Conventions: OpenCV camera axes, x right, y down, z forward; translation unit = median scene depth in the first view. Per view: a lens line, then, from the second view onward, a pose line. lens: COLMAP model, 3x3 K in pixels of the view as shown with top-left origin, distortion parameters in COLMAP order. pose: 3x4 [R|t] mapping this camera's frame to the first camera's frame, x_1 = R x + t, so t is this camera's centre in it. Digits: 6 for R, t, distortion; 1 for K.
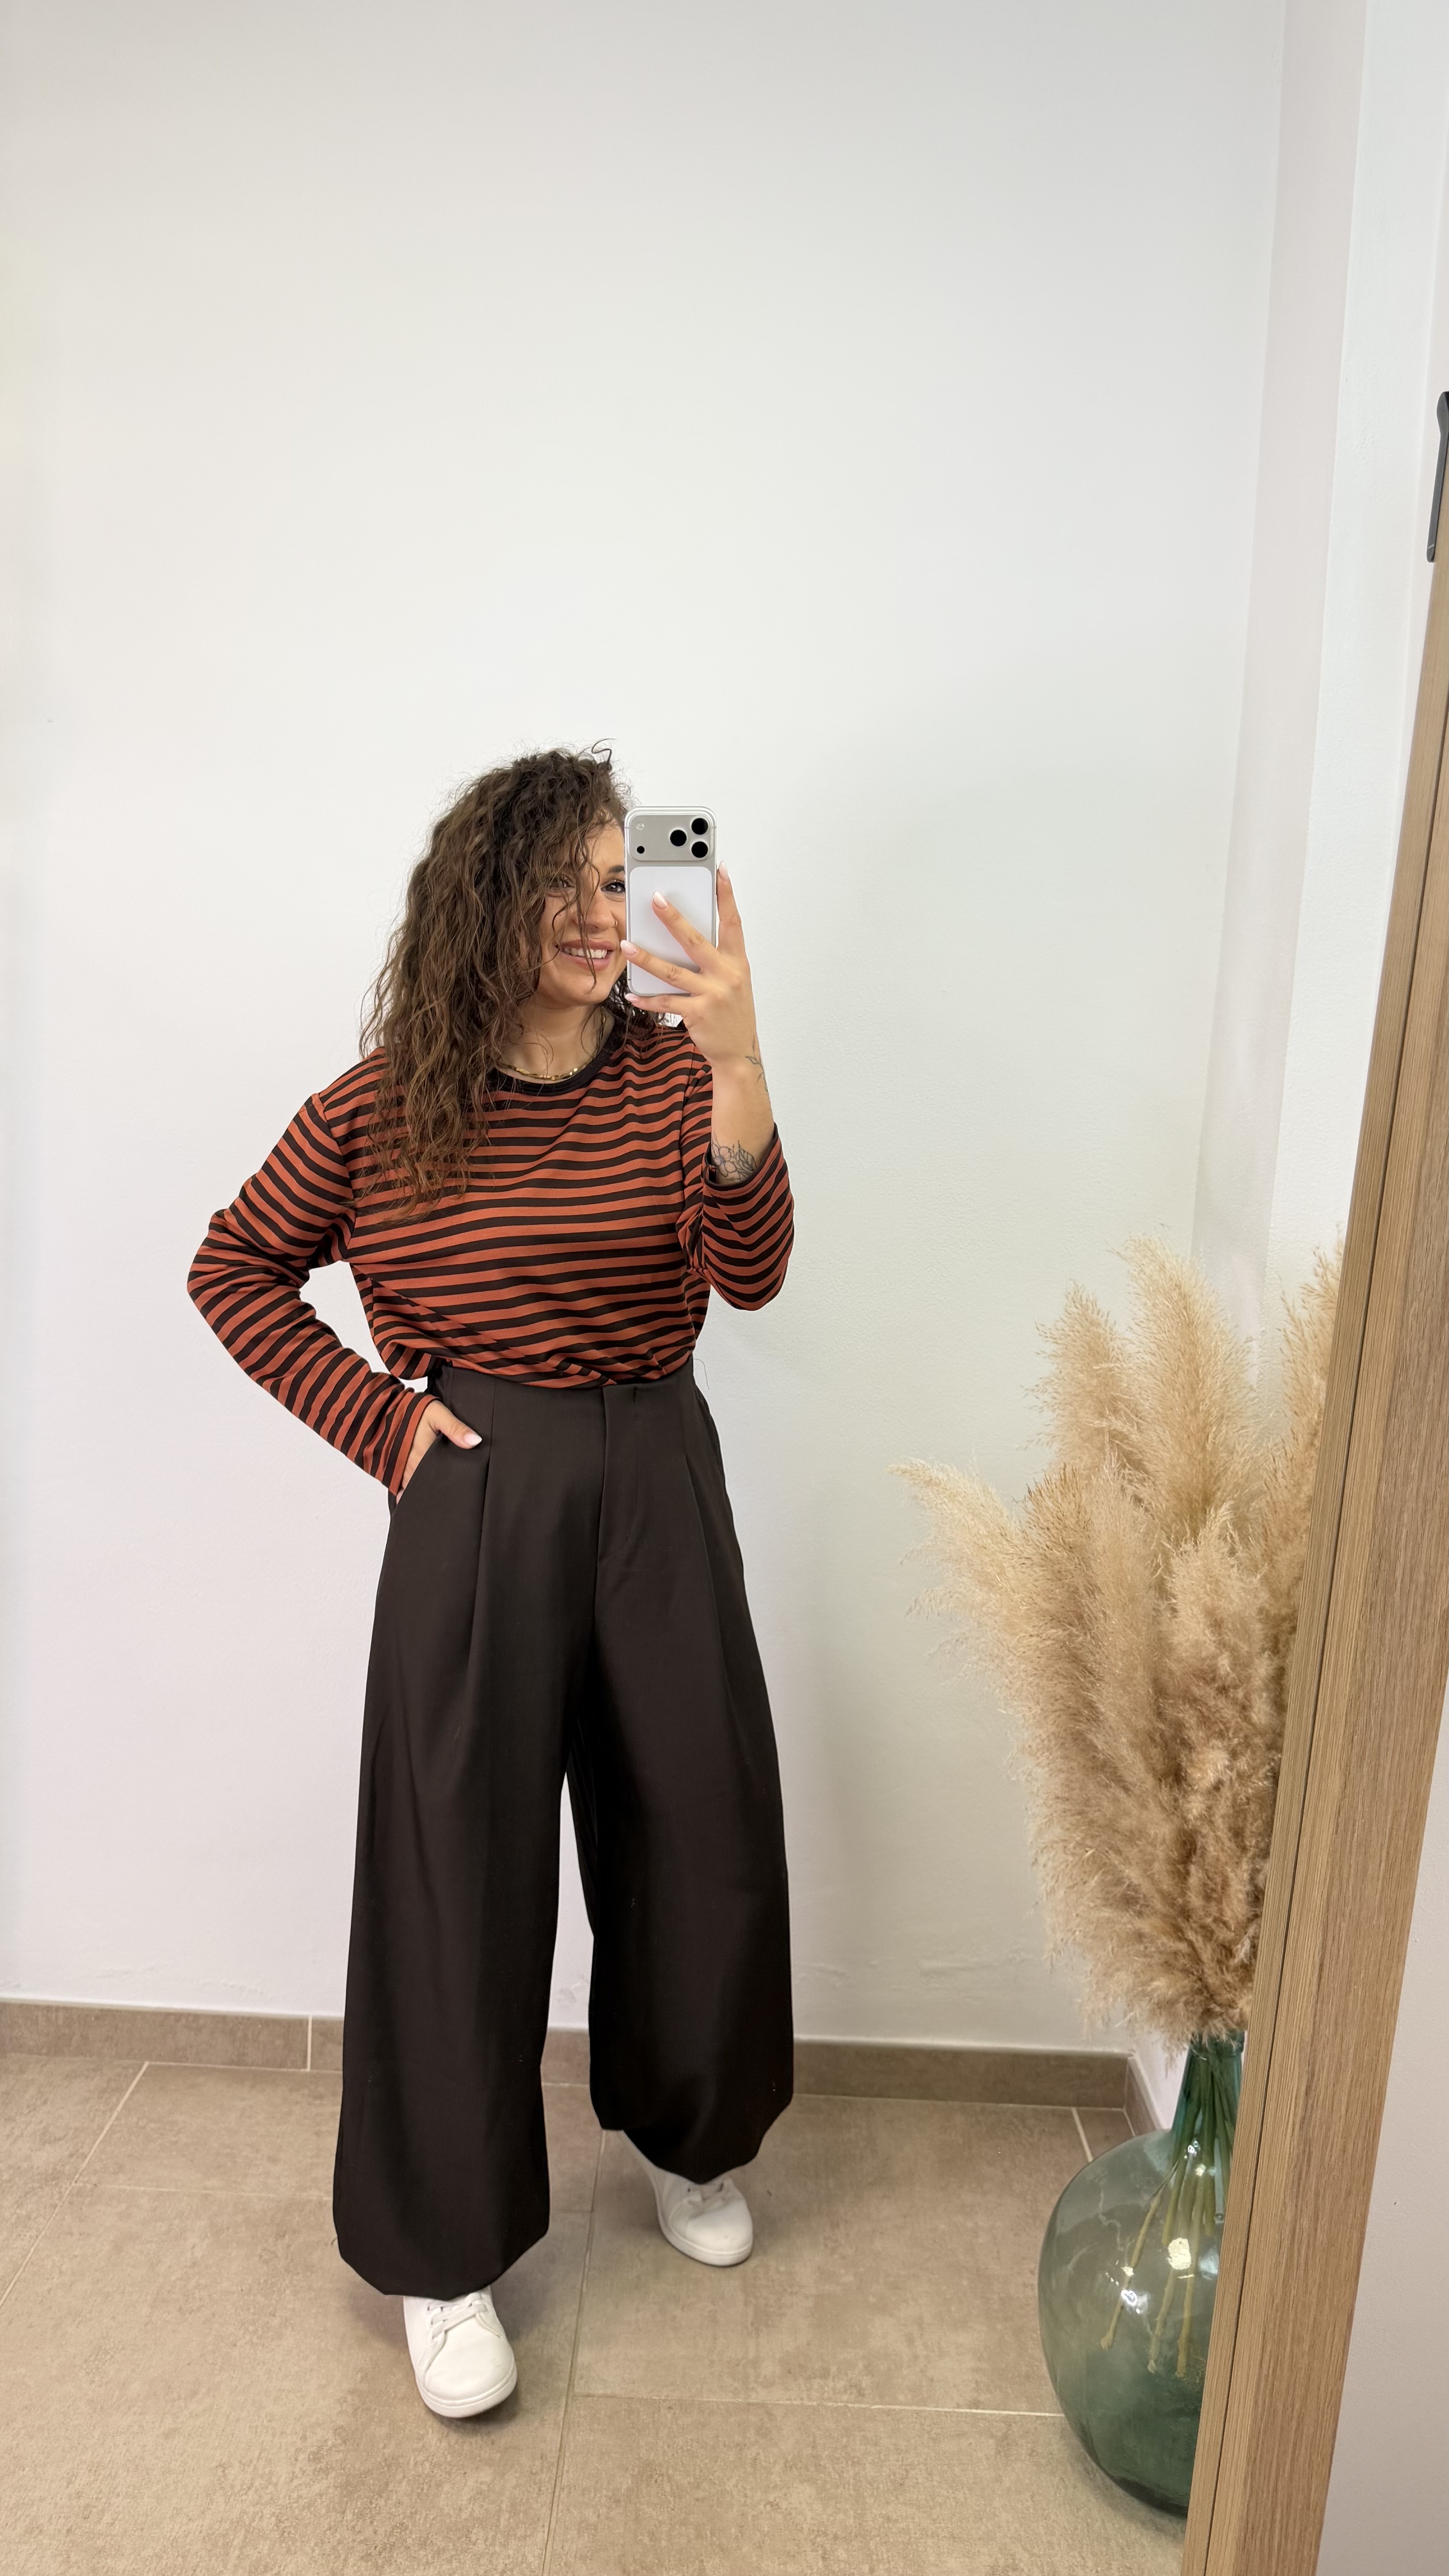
lens RADIAL K [[1634.5, 0, 712.4], [0, 1634.5, 1278.2], [0, 0, 1]] dist [0.022241, -0.003223]
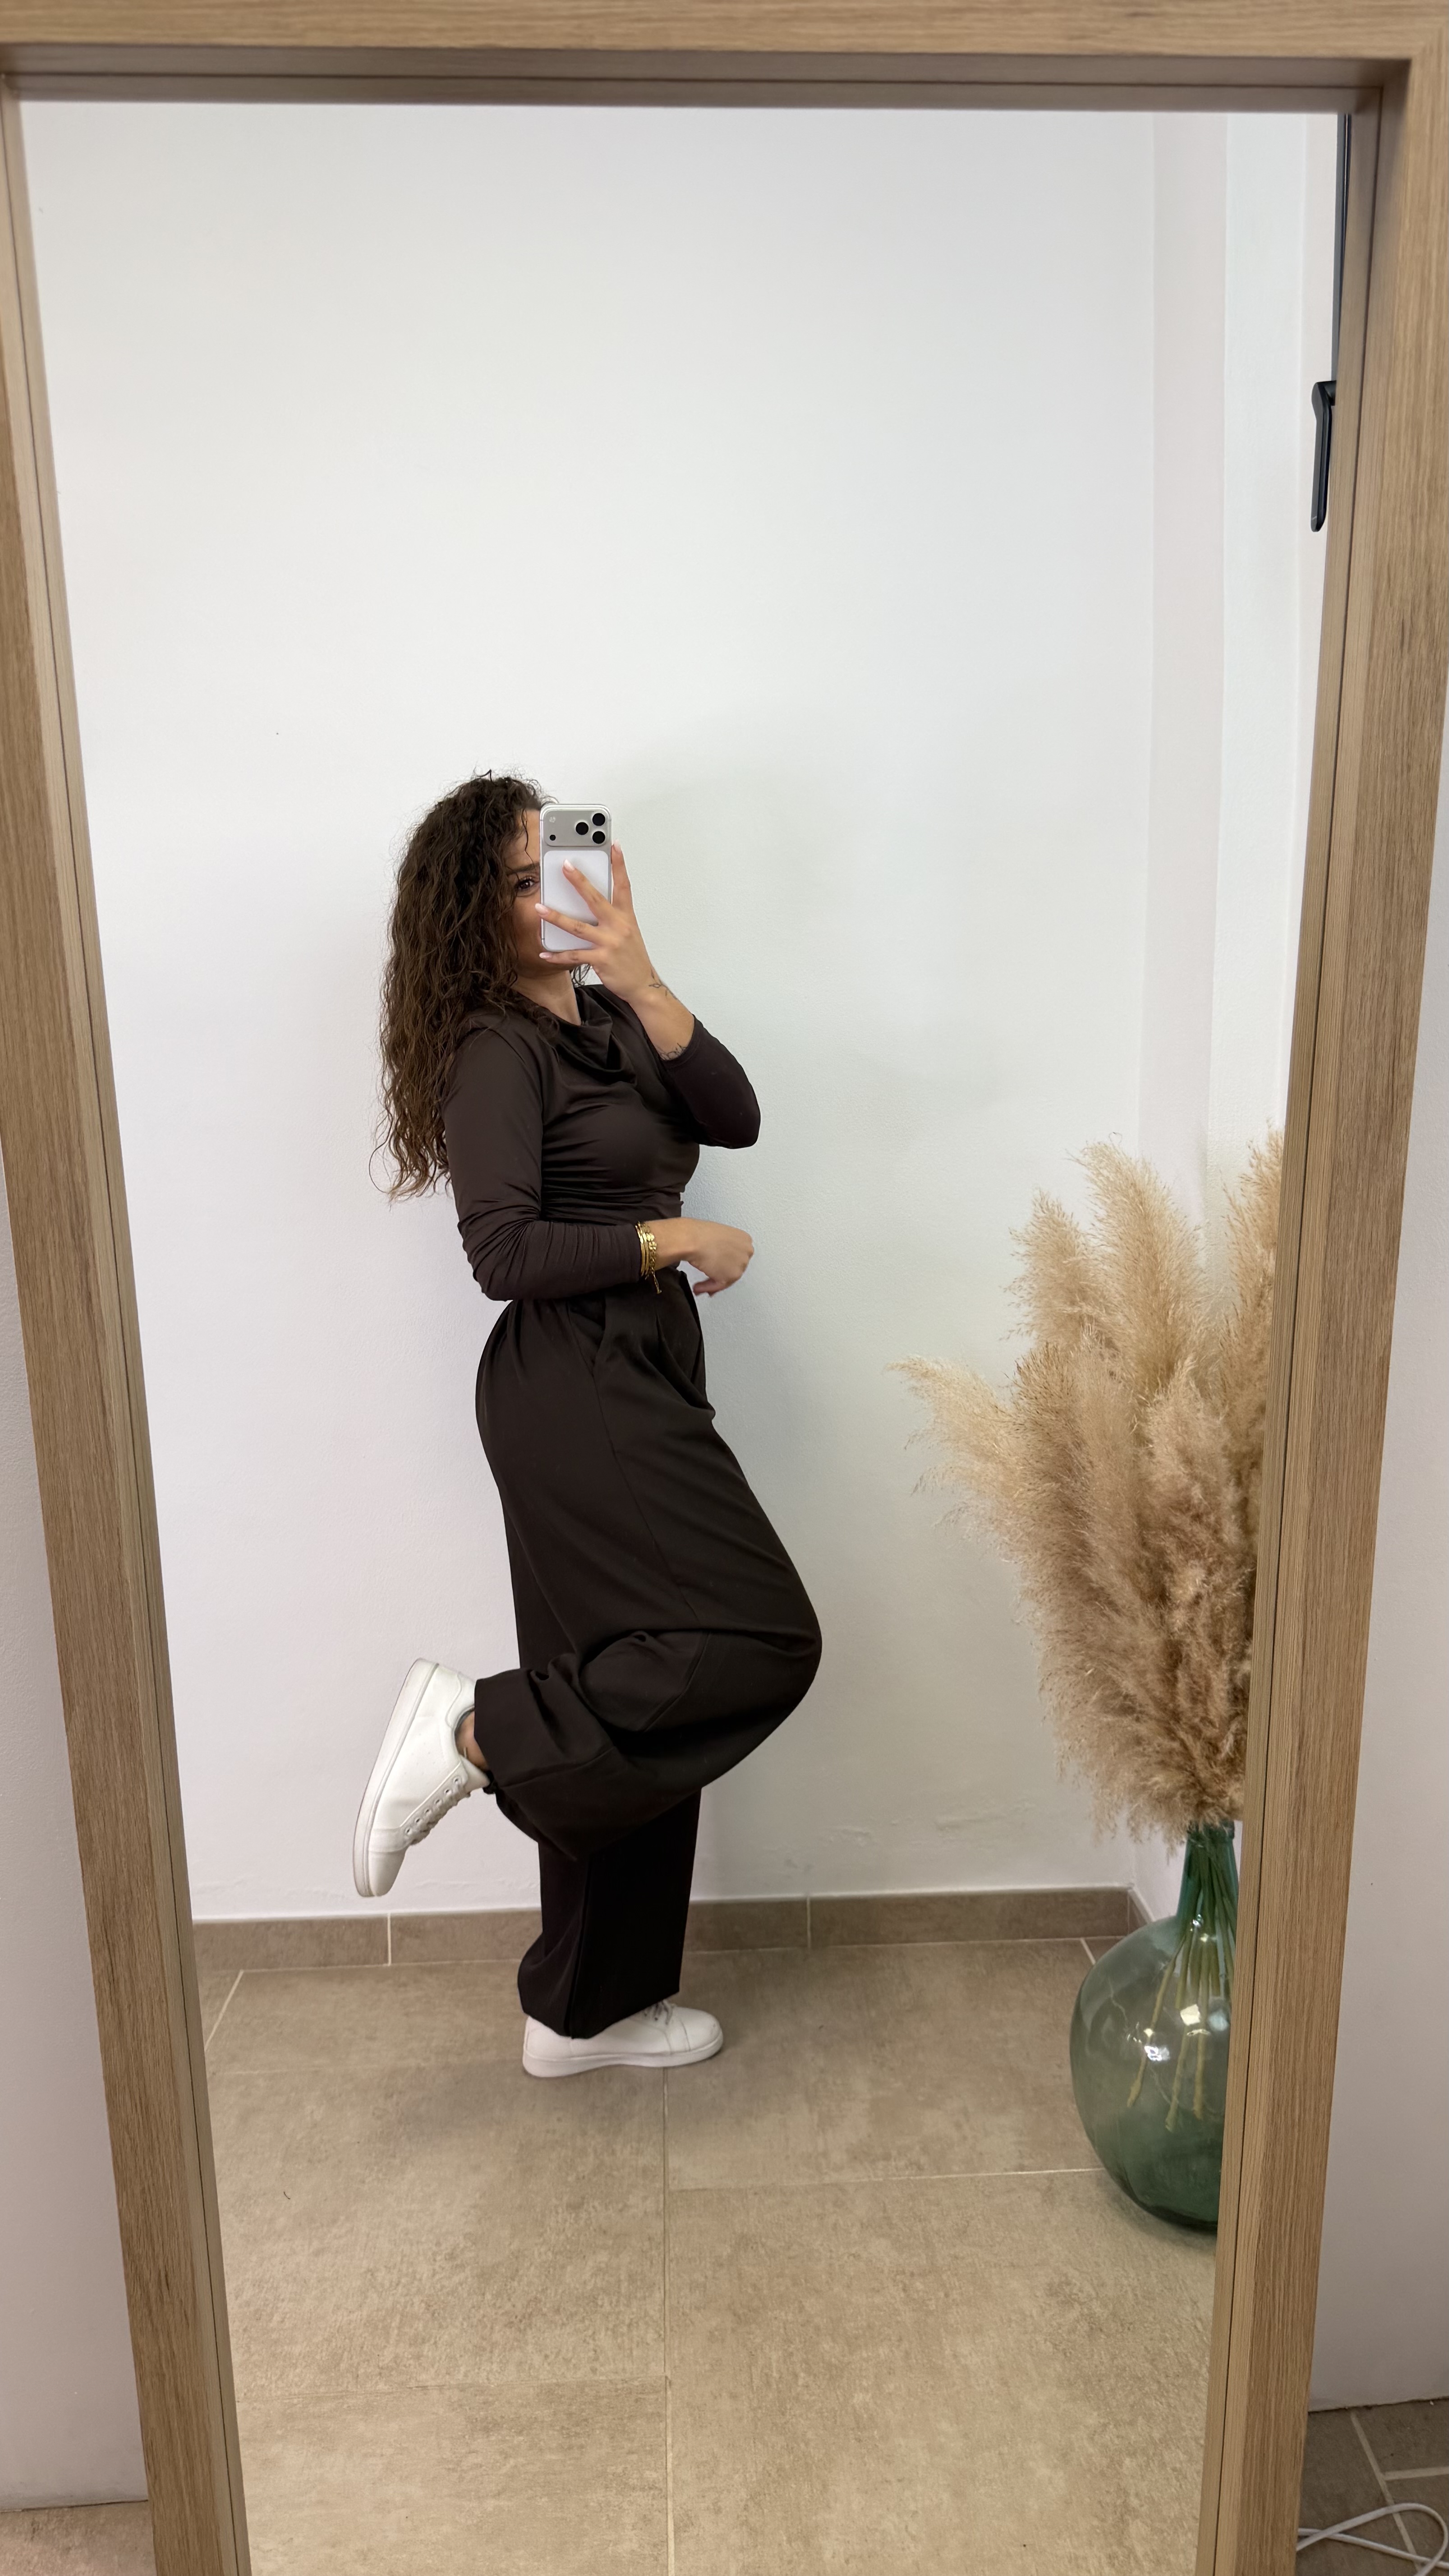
lens RADIAL K [[1656.8, 0, 711.7], [0, 1656.8, 1298.0], [0, 0, 1]] dist [0.049280, -0.016912]
pose [[0.996507, -0.067662, 0.048948, -0.073989], [0.067010, 0.997642, 0.014832, 0.050387], [-0.049837, -0.011500, 0.998691, -0.151779]]
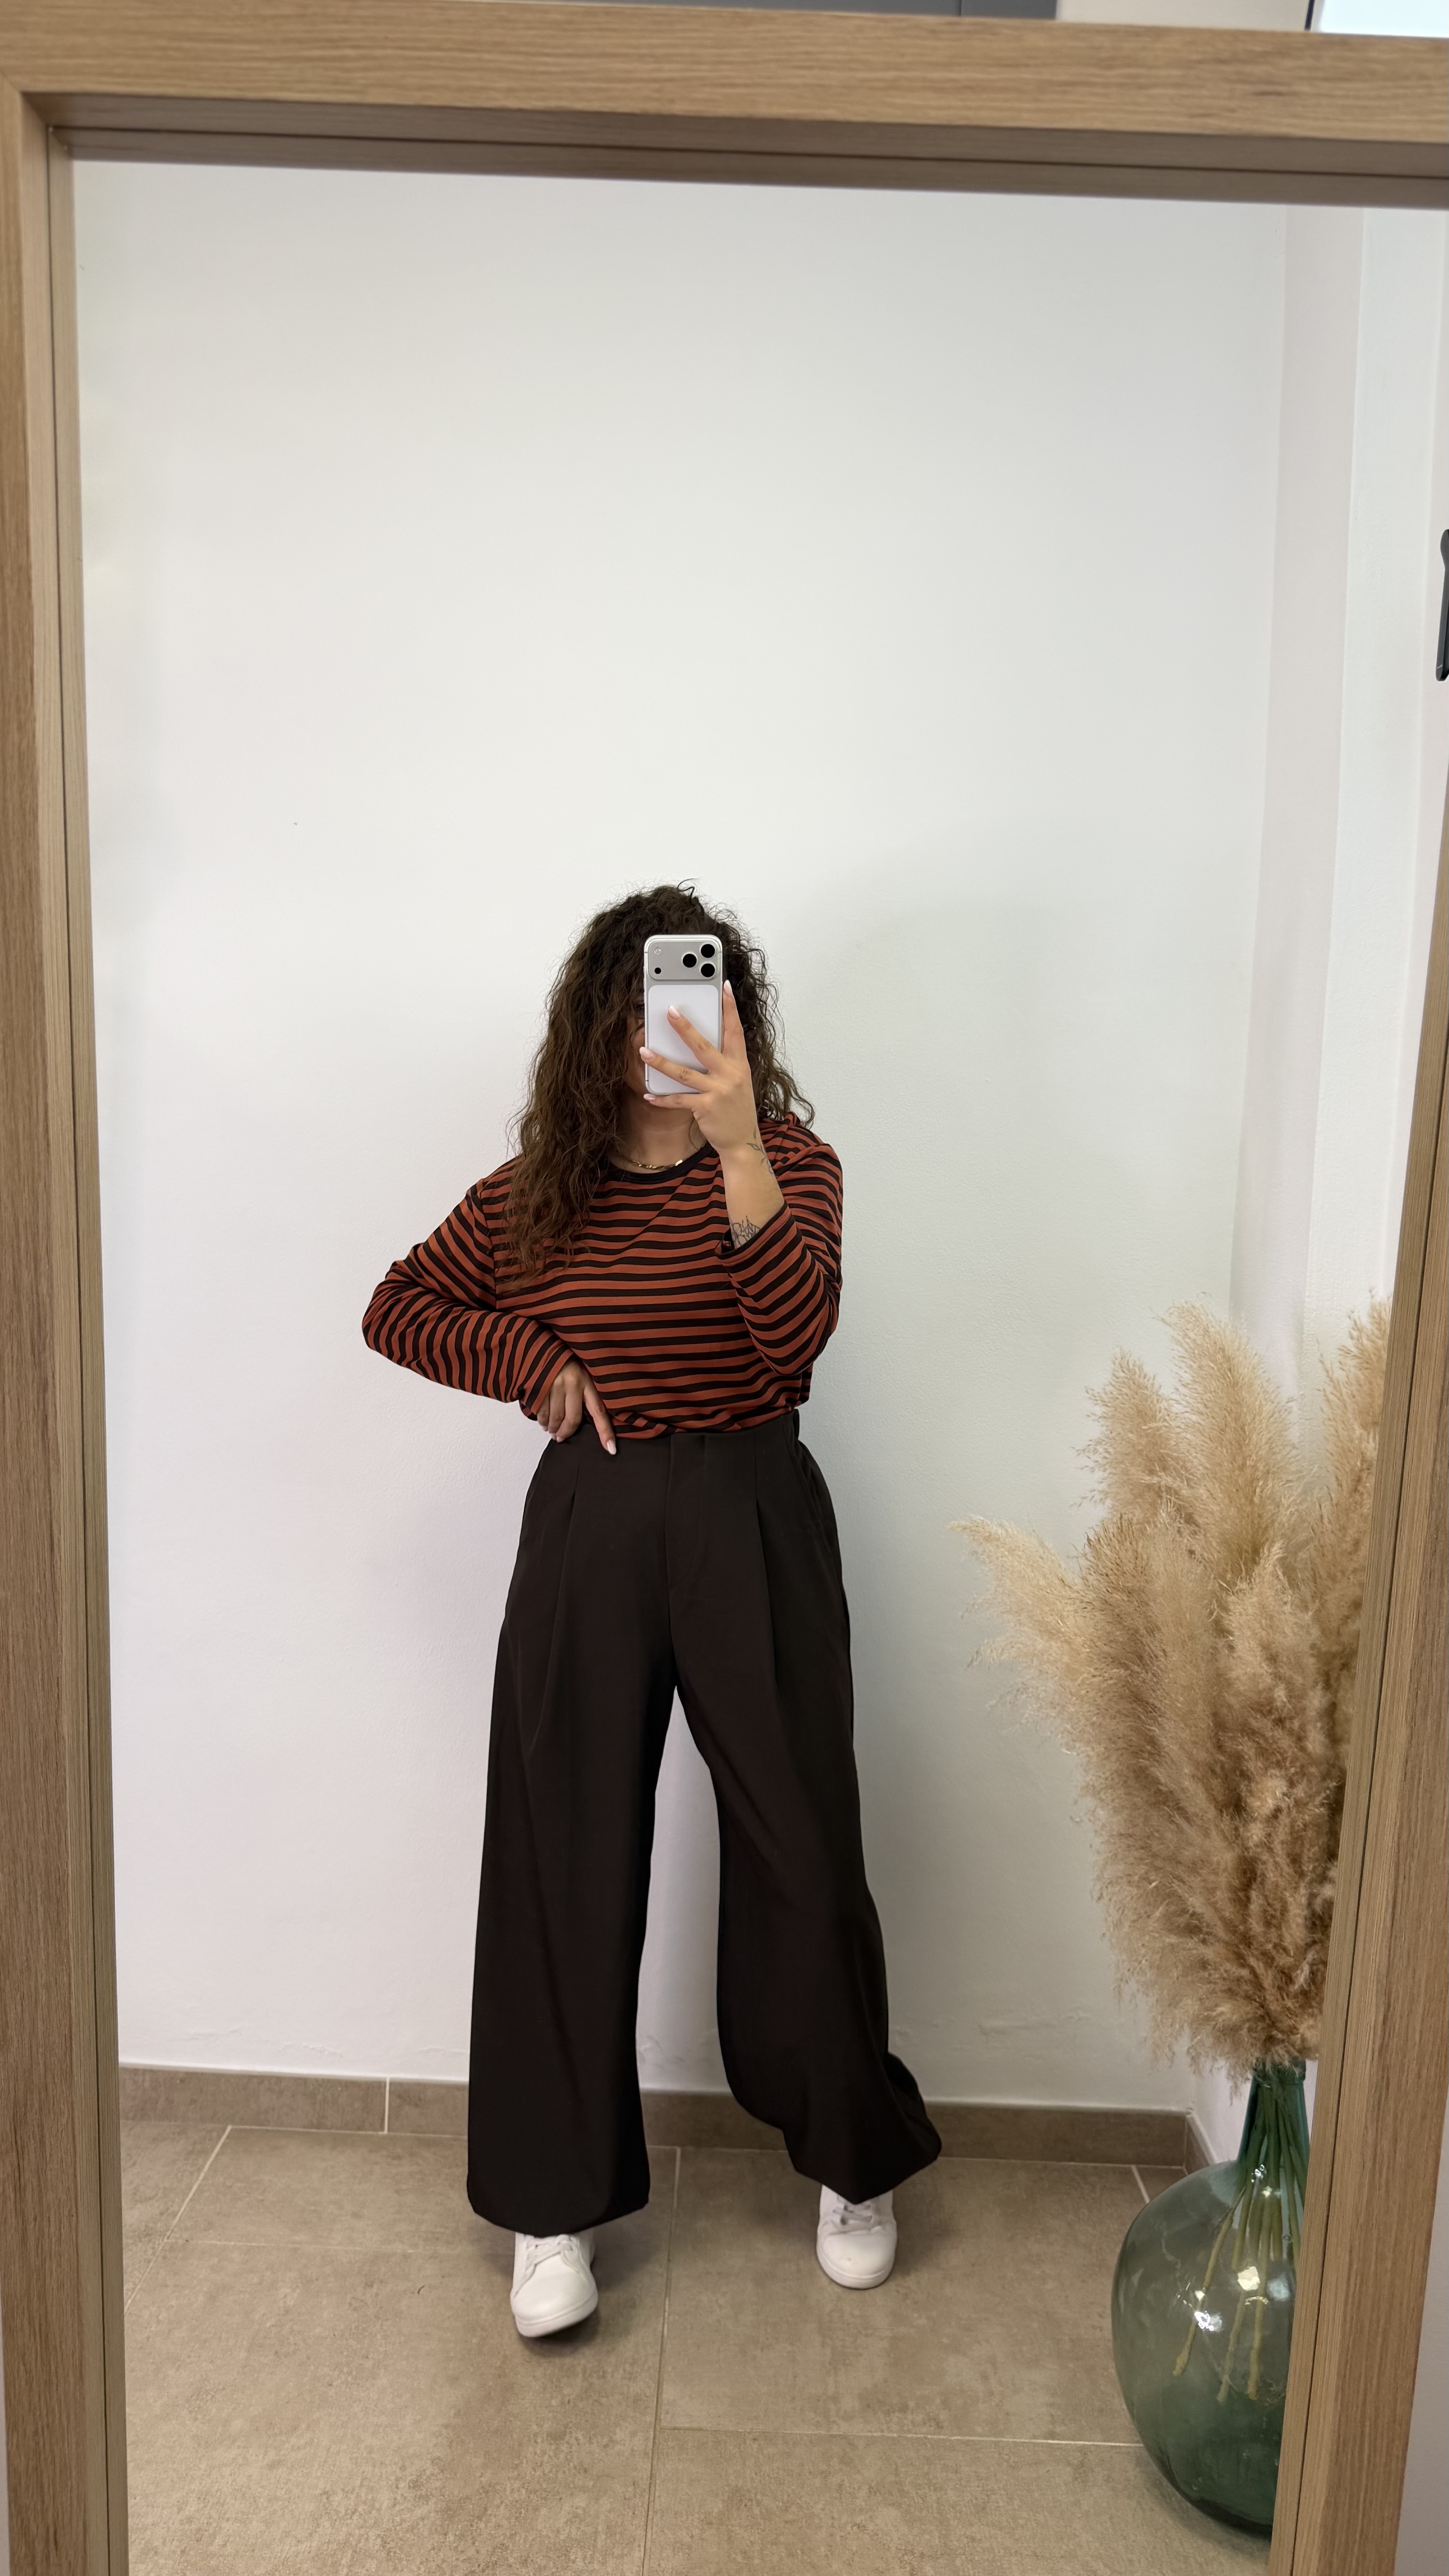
lens RADIAL K [[1651.8, 0, 720.5], [0, 1651.8, 1320.1], [0, 0, 1]] dist [0.022928, 0.000998]
pose [[0.999972, -0.007293, 0.001836, -0.046547], [0.007377, 0.998675, -0.050925, 0.040008], [-0.001462, 0.050937, 0.998701, -0.079597]]
